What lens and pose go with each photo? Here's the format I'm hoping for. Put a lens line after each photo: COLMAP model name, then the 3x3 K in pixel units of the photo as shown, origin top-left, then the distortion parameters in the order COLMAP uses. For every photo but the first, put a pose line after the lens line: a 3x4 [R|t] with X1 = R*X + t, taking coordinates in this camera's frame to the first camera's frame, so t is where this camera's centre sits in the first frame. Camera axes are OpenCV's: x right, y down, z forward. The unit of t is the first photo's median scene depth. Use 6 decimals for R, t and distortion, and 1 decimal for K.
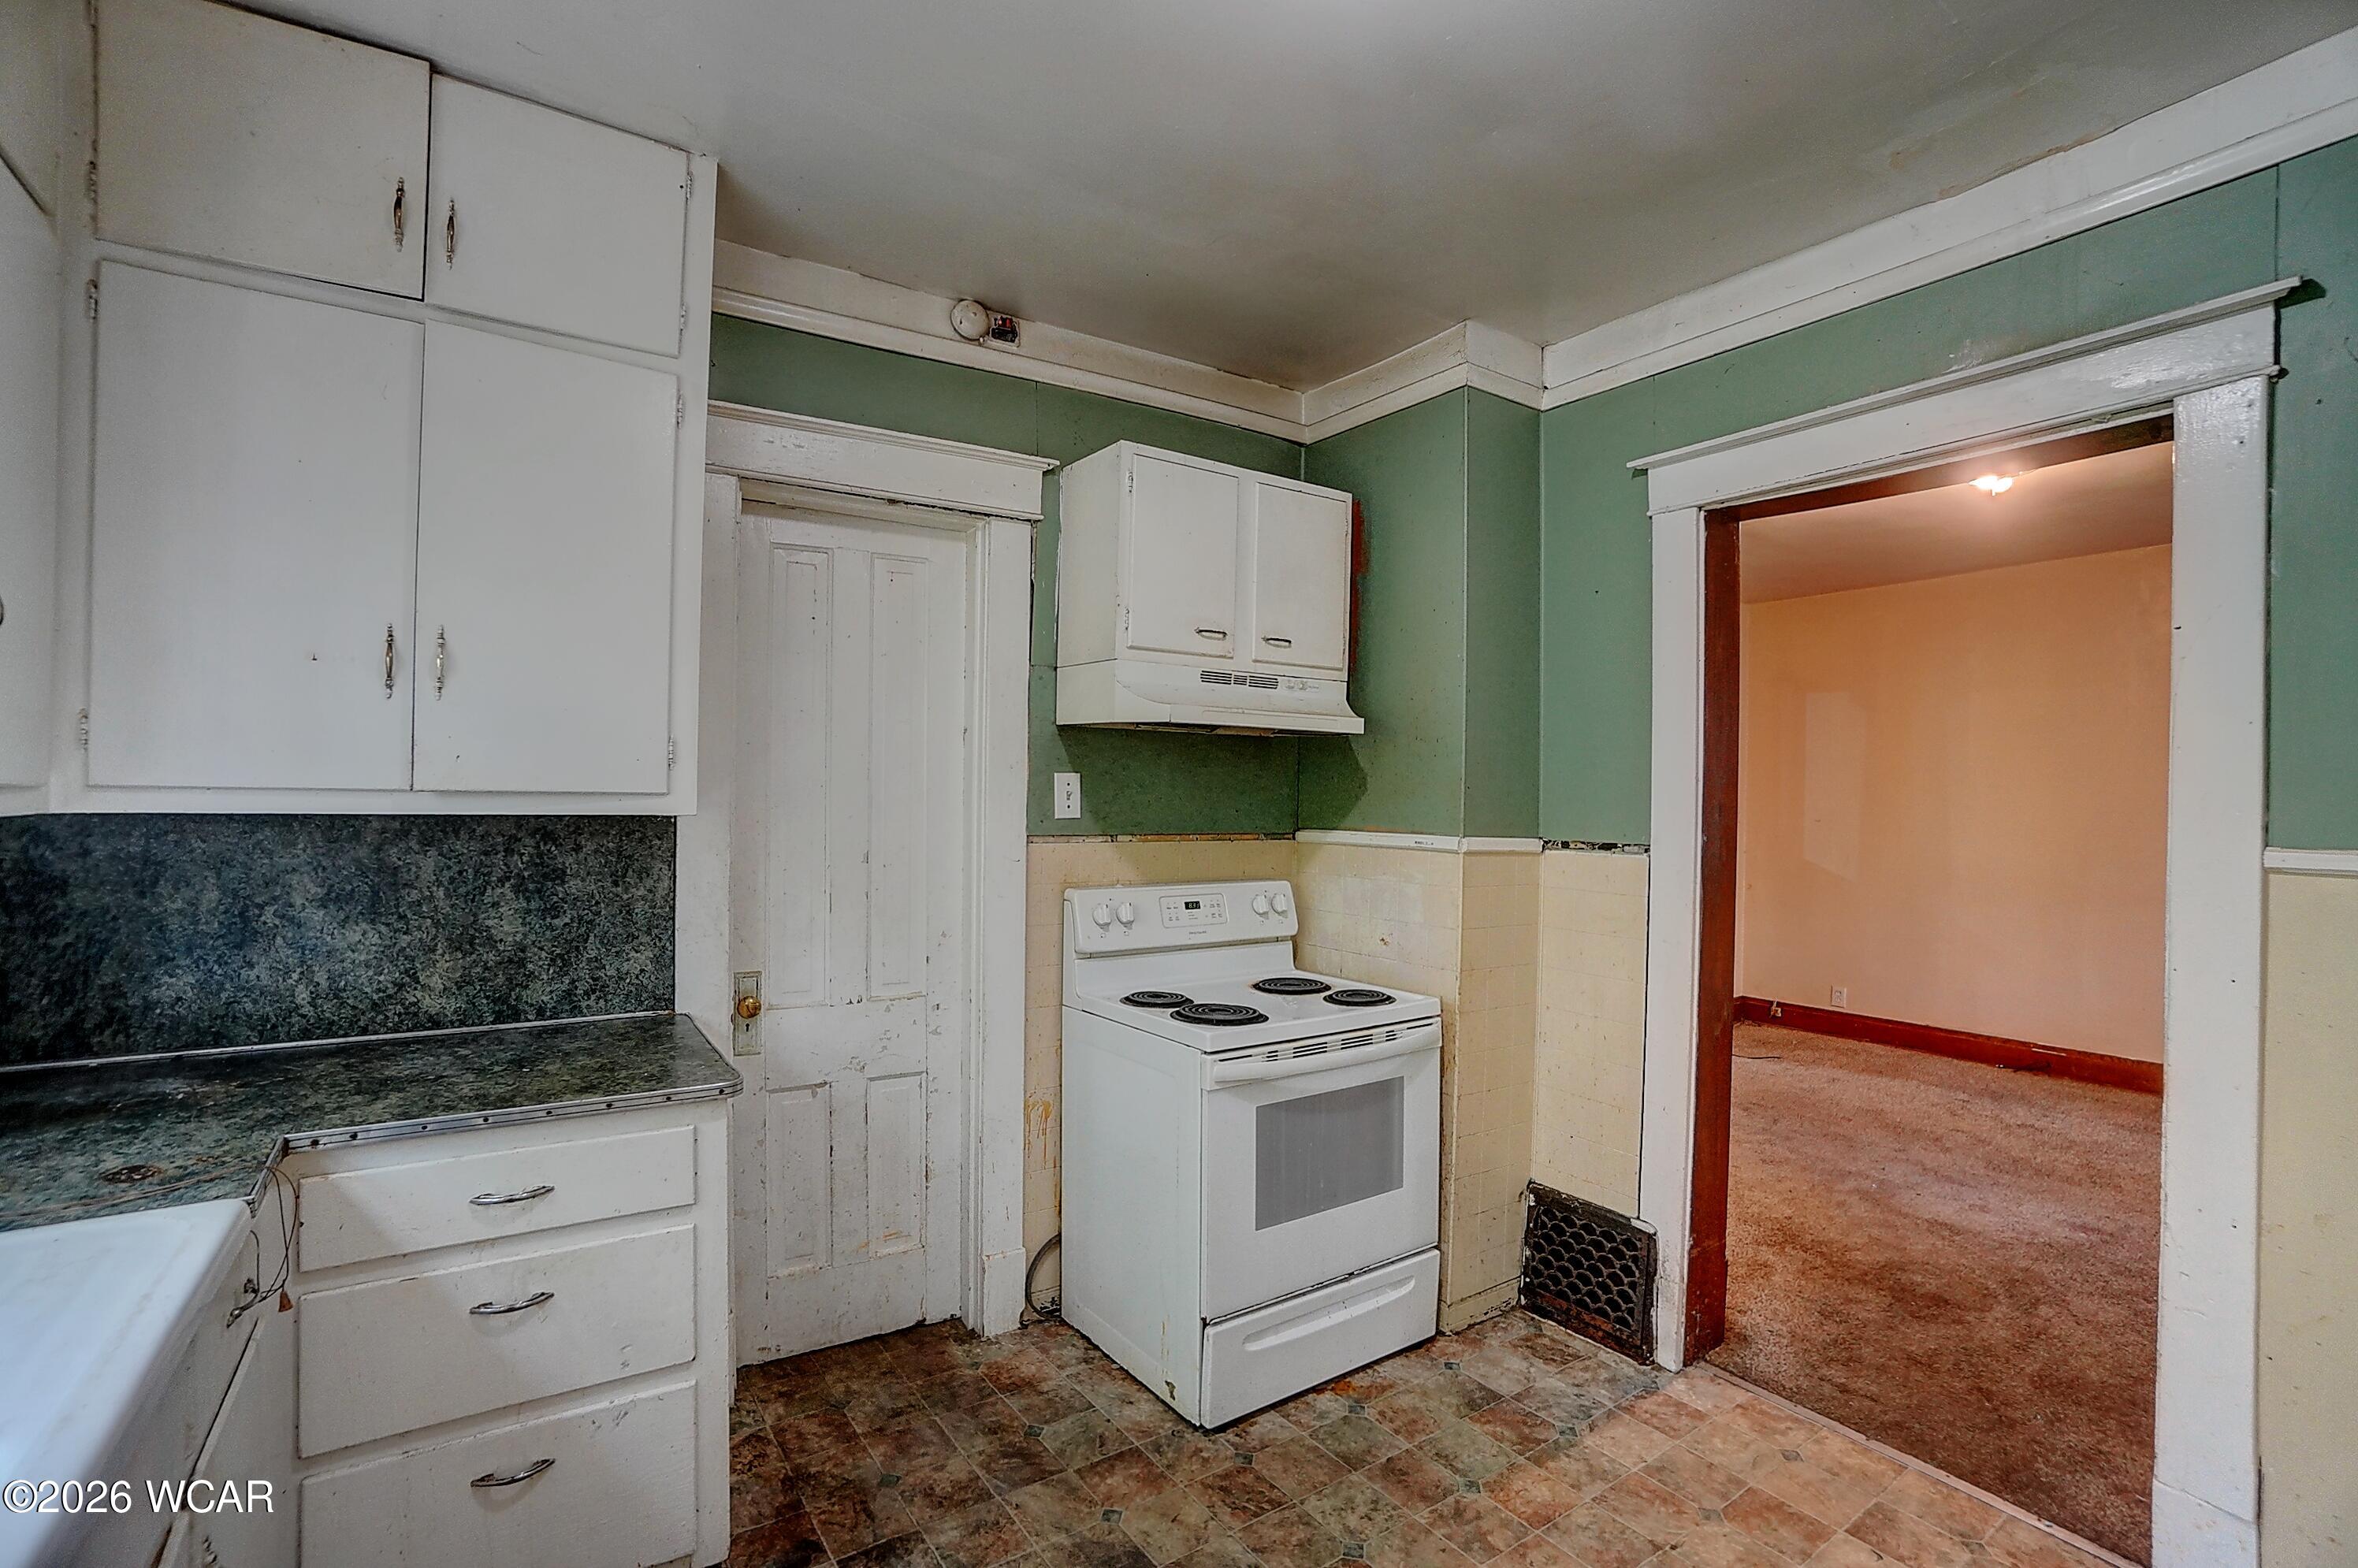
lens RADIAL K [[1042.7, 0, 1150.4], [0, 1042.7, 786.9], [0, 0, 1]] dist [-0.069136, 0.025175]
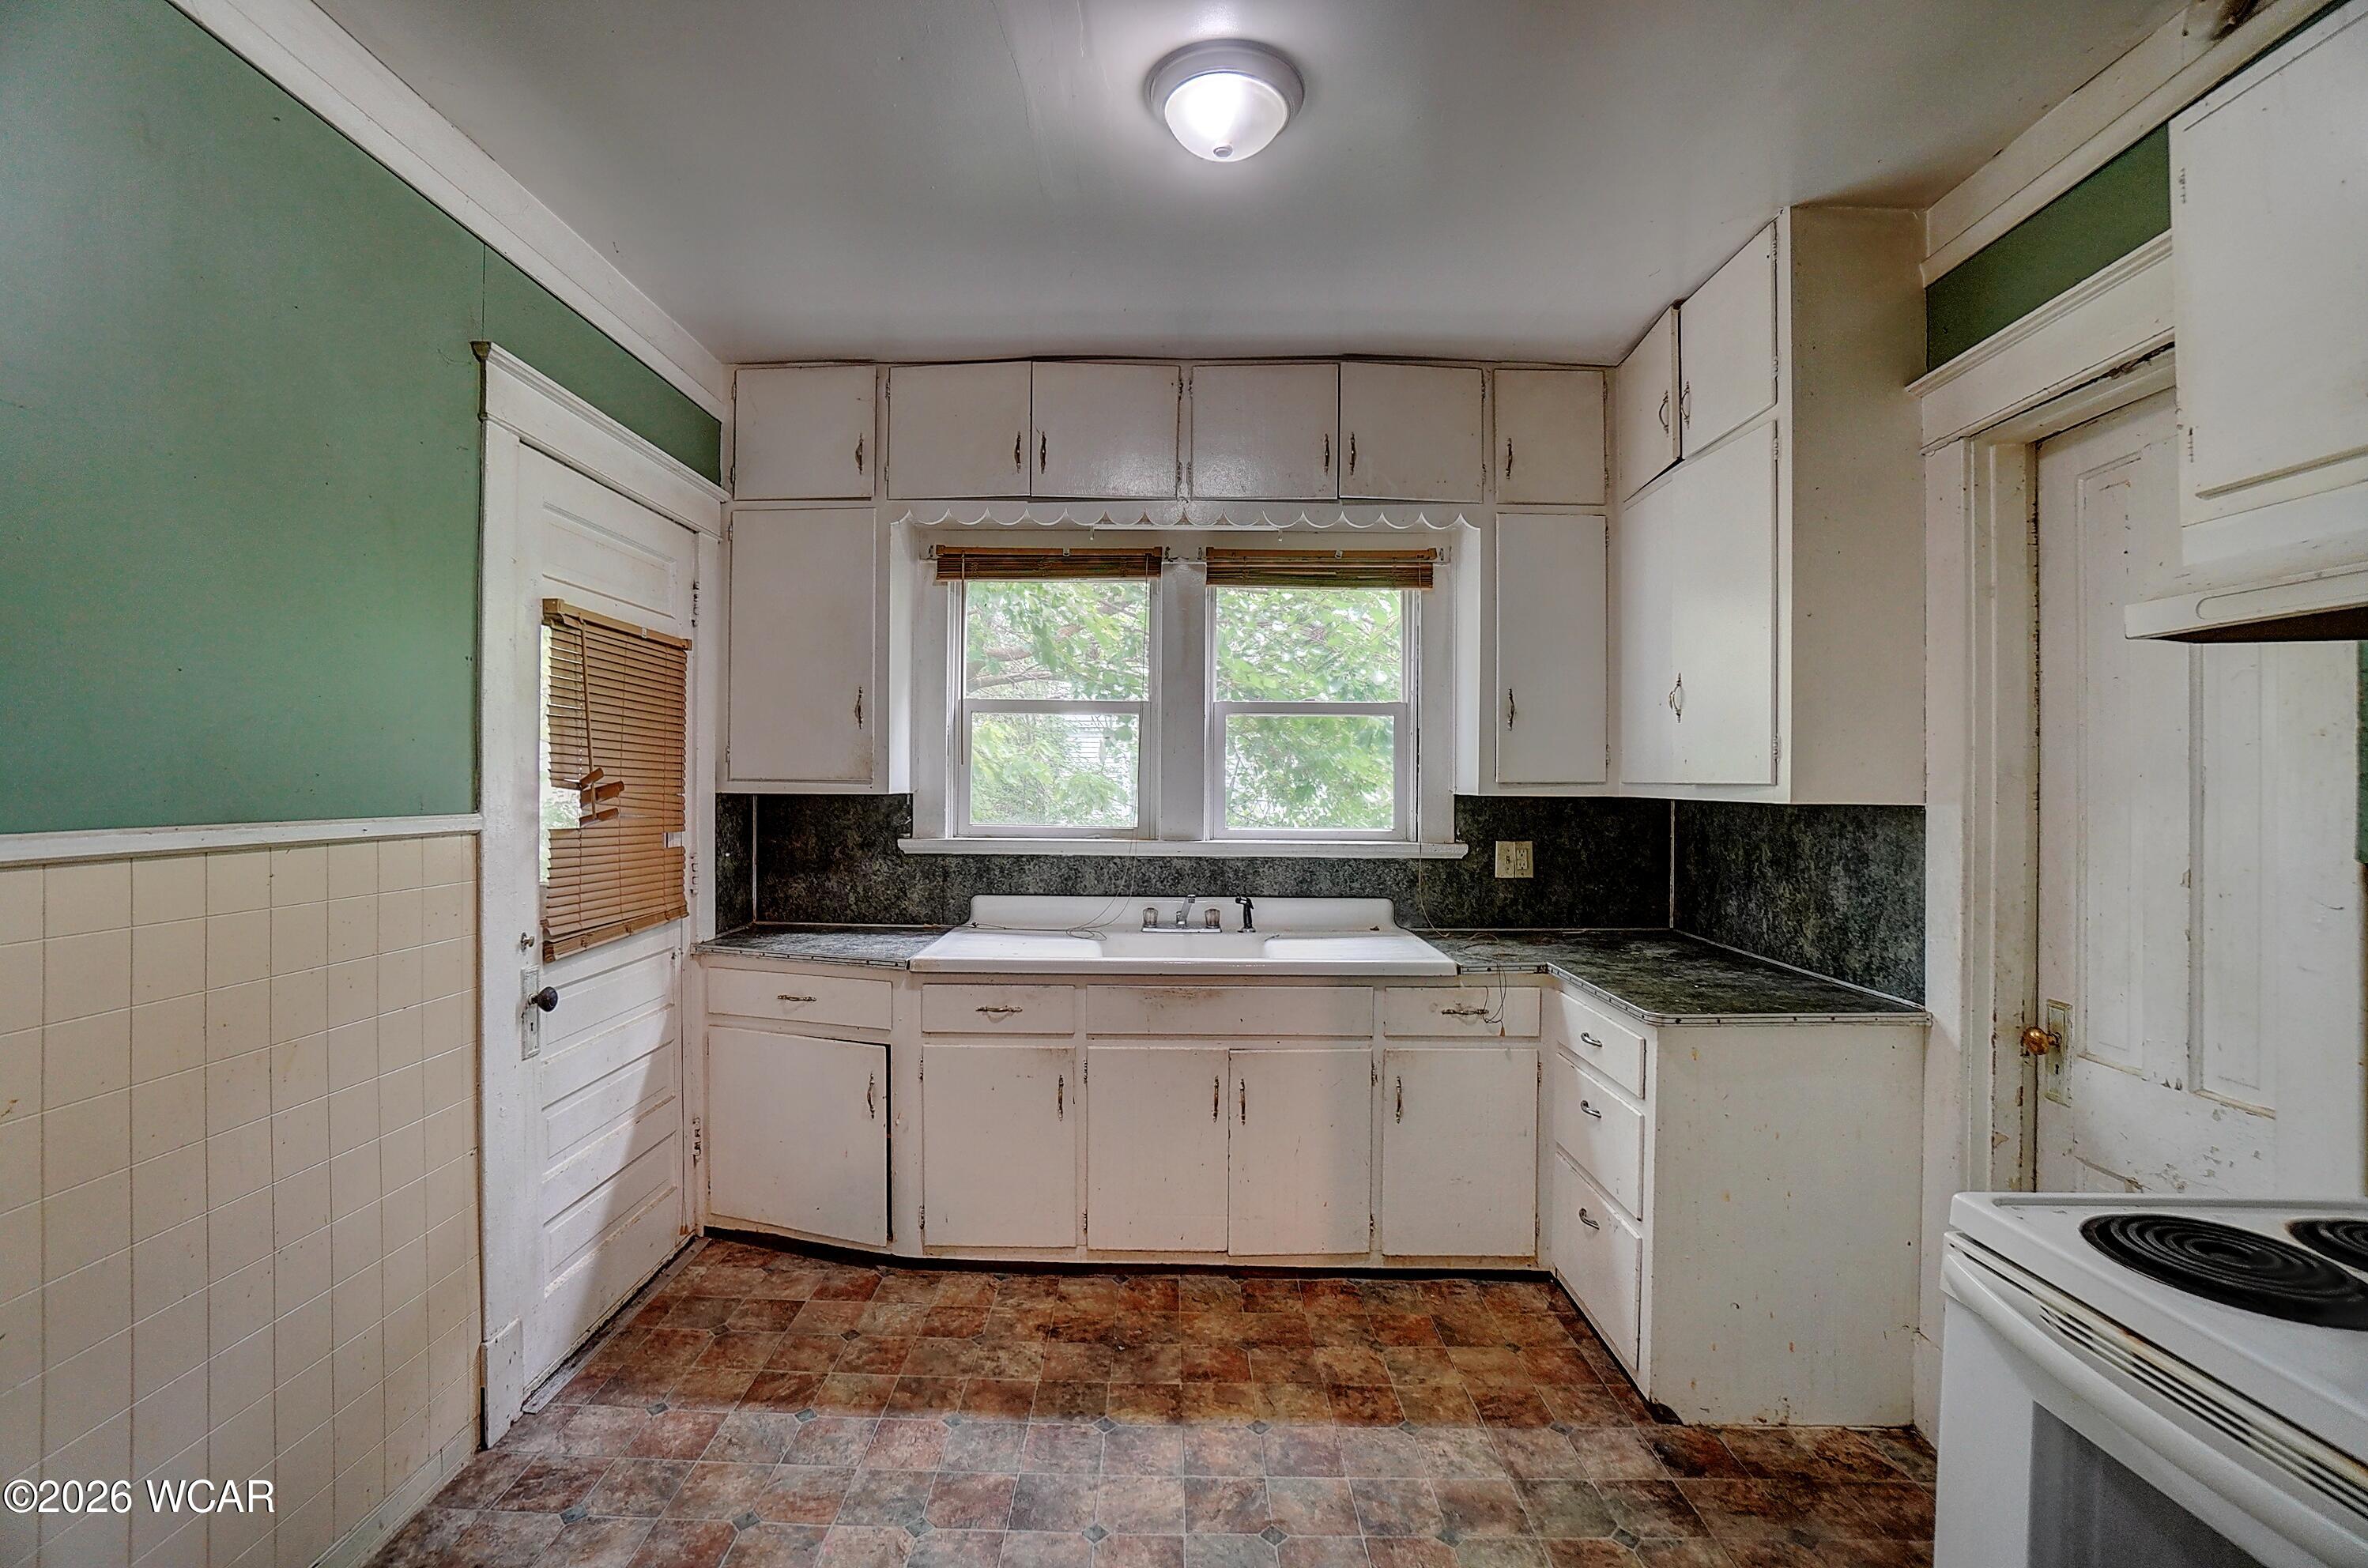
lens RADIAL K [[1035.5, 0, 1170.5], [0, 1035.5, 775.8], [0, 0, 1]] dist [-0.062765, 0.022647]
pose [[-0.553542, -0.021512, -0.832543, 0.680178], [-0.008719, 0.999761, -0.020036, 0.020273], [0.832775, -0.003831, -0.553598, 0.855026]]
